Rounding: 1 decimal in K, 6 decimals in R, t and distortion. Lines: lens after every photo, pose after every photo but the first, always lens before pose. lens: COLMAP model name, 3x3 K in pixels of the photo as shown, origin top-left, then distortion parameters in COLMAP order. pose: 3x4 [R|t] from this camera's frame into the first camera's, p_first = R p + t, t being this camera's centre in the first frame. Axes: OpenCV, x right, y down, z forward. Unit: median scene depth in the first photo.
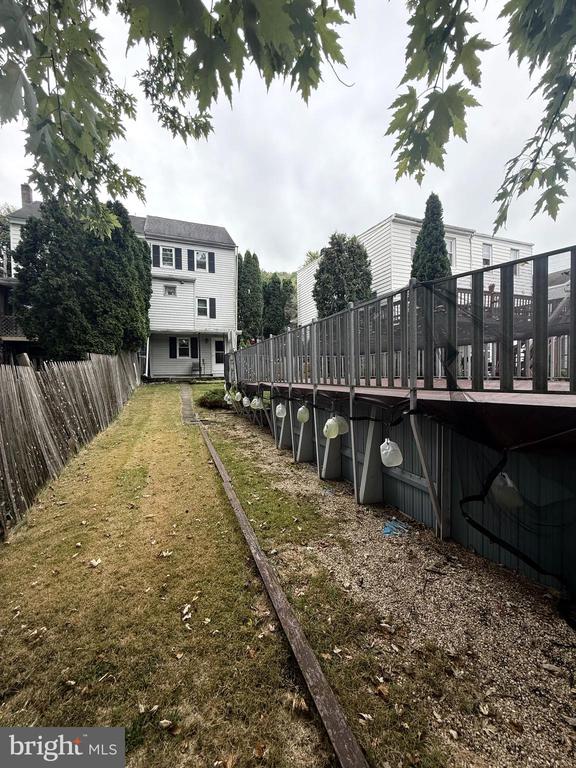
lens RADIAL K [[306.9, 0, 287.6], [0, 306.9, 385.3], [0, 0, 1]] dist [-0.000380, -0.000005]
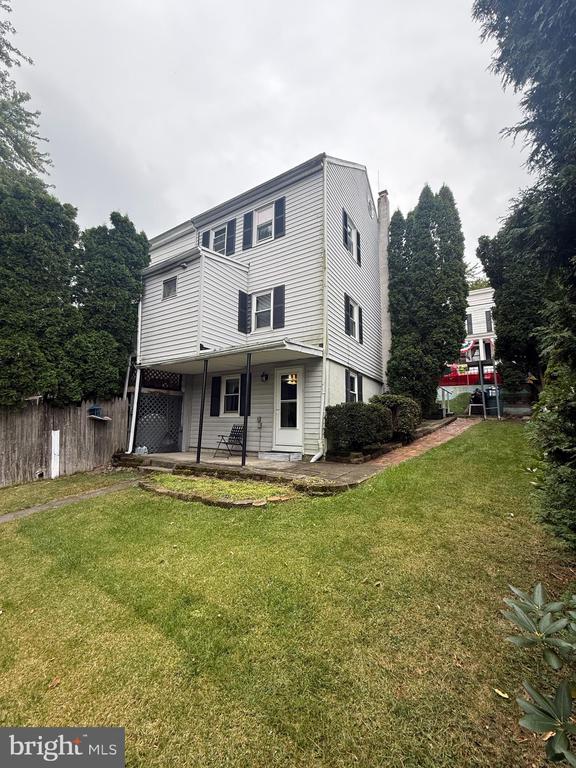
lens RADIAL K [[306.9, 0, 288.7], [0, 306.9, 380.1], [0, 0, 1]] dist [-0.000380, -0.000005]
pose [[0.603267, -0.096155, -0.791721, 0.123922], [-0.050390, 0.986127, -0.158162, -0.071351], [0.795945, 0.135309, 0.590053, 0.770290]]
